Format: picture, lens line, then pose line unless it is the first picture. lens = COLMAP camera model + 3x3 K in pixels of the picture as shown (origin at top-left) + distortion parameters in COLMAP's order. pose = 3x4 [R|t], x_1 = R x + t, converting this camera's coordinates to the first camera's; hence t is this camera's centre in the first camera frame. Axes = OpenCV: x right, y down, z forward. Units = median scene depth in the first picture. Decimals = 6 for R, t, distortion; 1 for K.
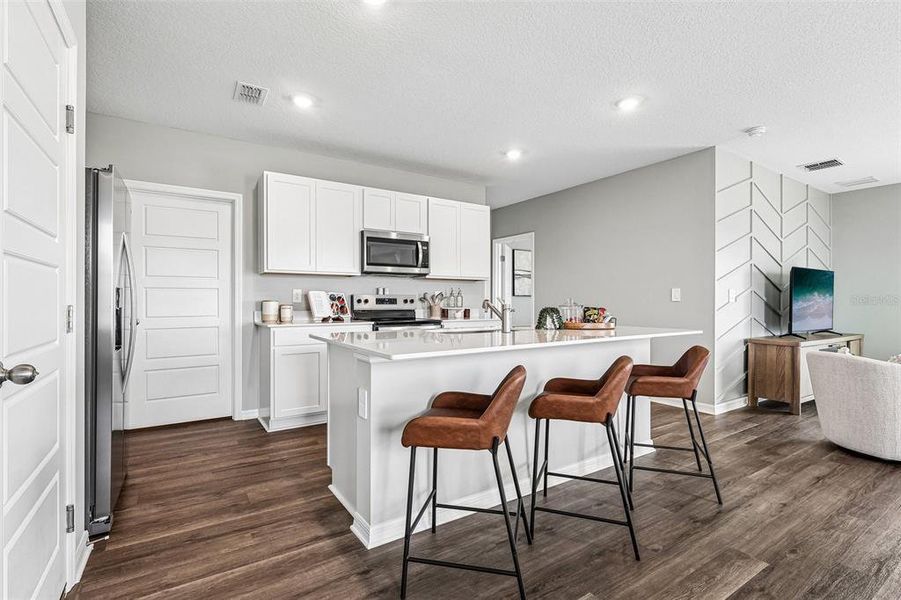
lens RADIAL K [[422.5, 0, 453.3], [0, 422.5, 304.6], [0, 0, 1]] dist [-0.000662, 0.000532]
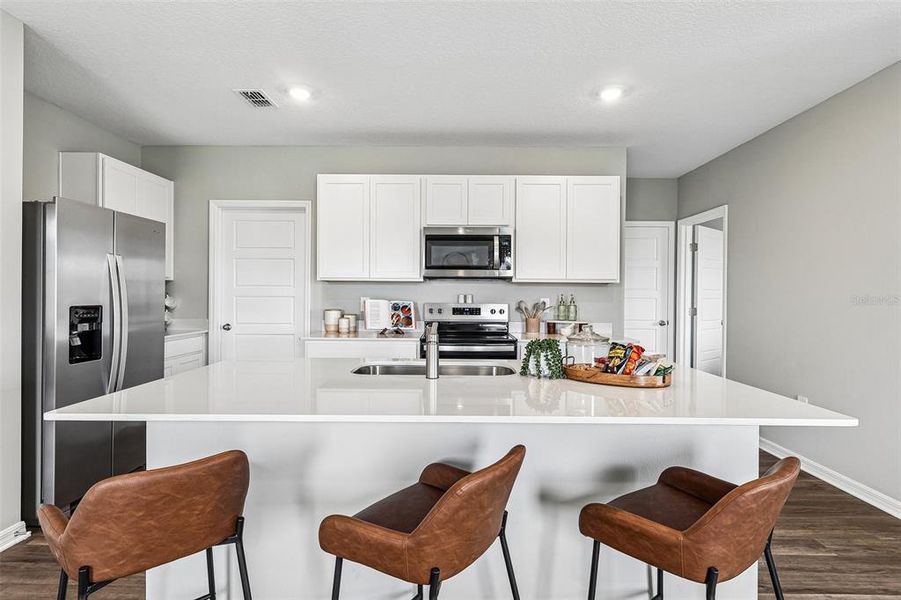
lens RADIAL K [[459.6, 0, 450.1], [0, 459.6, 296.6], [0, 0, 1]] dist [0.011006, -0.000380]
pose [[0.830776, 0.007149, -0.556561, 0.337878], [-0.011775, 0.999919, -0.004733, -0.034563], [0.556482, 0.010485, 0.830793, 0.268278]]
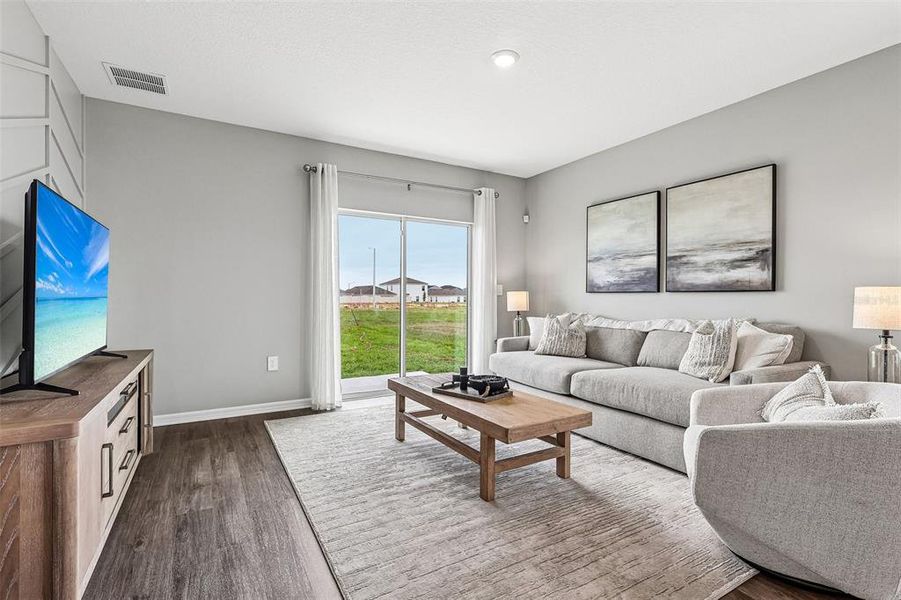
lens RADIAL K [[422.5, 0, 450.0], [0, 422.5, 301.9], [0, 0, 1]] dist [-0.000662, 0.000532]
pose [[0.050217, -0.012608, 0.998659, 0.515920], [0.004715, 0.999912, 0.012386, 0.001713], [-0.998727, 0.004087, 0.050272, 0.692161]]
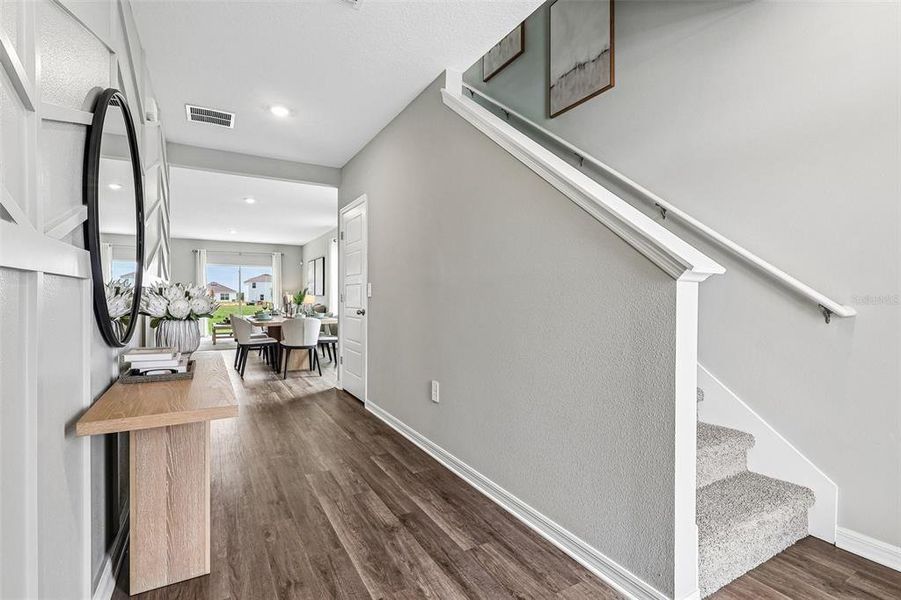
lens RADIAL K [[429.7, 0, 448.4], [0, 429.7, 298.7], [0, 0, 1]] dist [-0.001938, 0.000008]
pose [[0.062618, -0.004782, 0.998026, -1.108897], [0.002993, 0.999985, 0.004604, 0.002383], [-0.998033, 0.002698, 0.062631, -0.679391]]
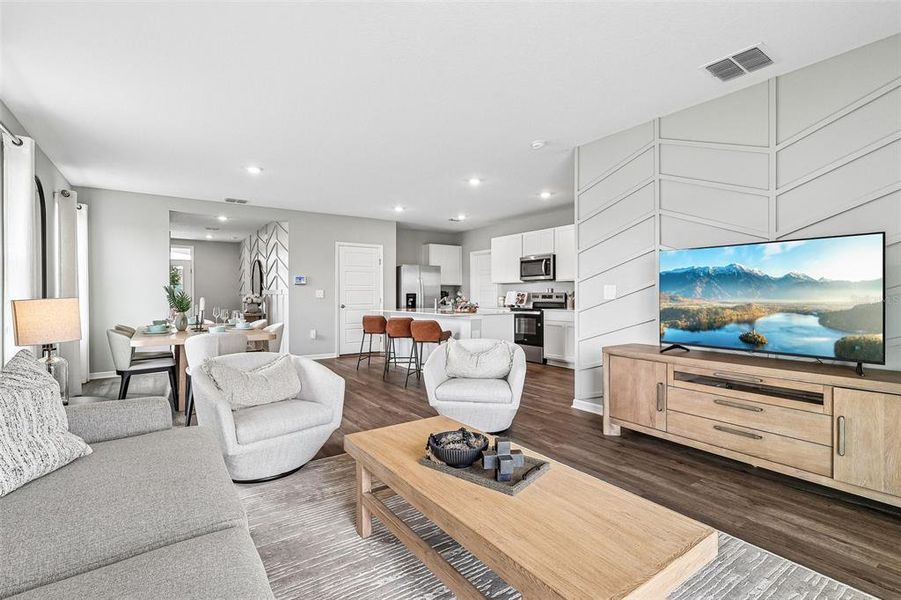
lens RADIAL K [[422.5, 0, 454.8], [0, 422.5, 299.7], [0, 0, 1]] dist [-0.000662, 0.000532]
pose [[0.032382, 0.011259, -0.999412, 1.586823], [-0.003584, 0.999931, 0.011149, -0.014047], [0.999469, 0.003221, 0.032420, 0.649938]]
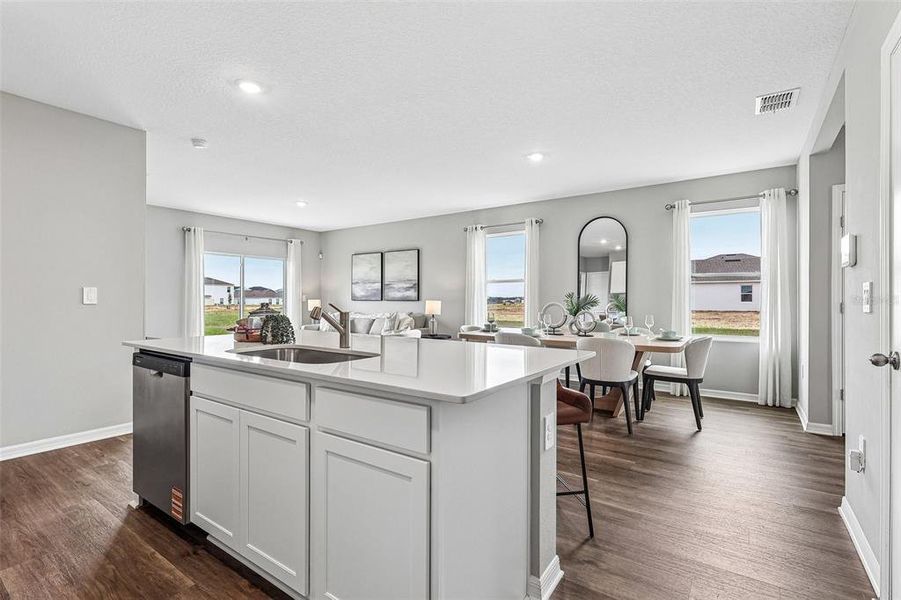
lens RADIAL K [[422.5, 0, 450.4], [0, 422.5, 296.9], [0, 0, 1]] dist [-0.000662, 0.000532]
pose [[-0.366470, 0.003083, 0.930425, -0.438630], [0.003809, 0.999991, -0.001813, -0.017898], [-0.930422, 0.002879, -0.366479, 0.699853]]
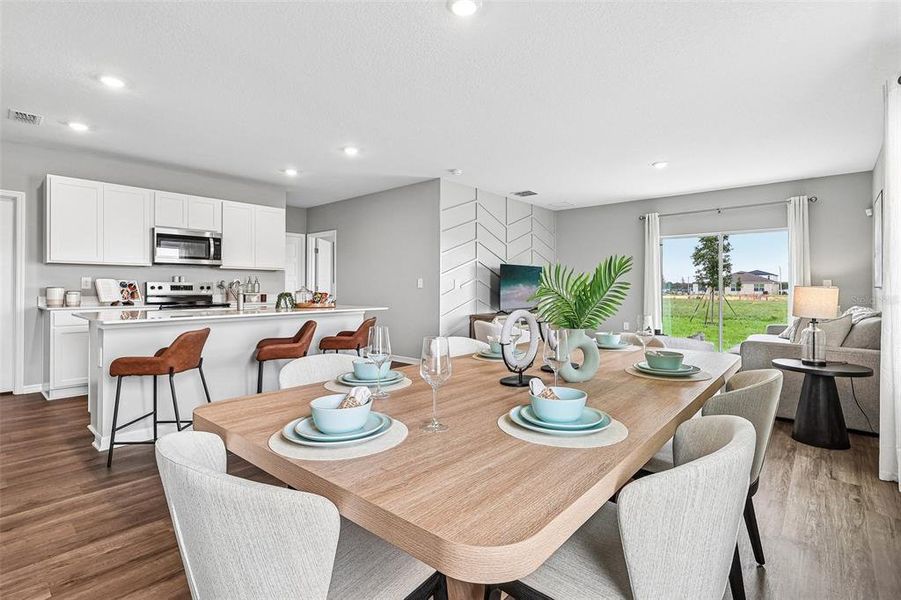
lens RADIAL K [[422.5, 0, 450.6], [0, 422.5, 288.1], [0, 0, 1]] dist [-0.000662, 0.000532]
pose [[0.963191, 0.000607, 0.268818, 0.265299], [0.000870, 0.999985, -0.005375, -0.000036], [-0.268817, 0.005411, 0.963176, -0.352042]]
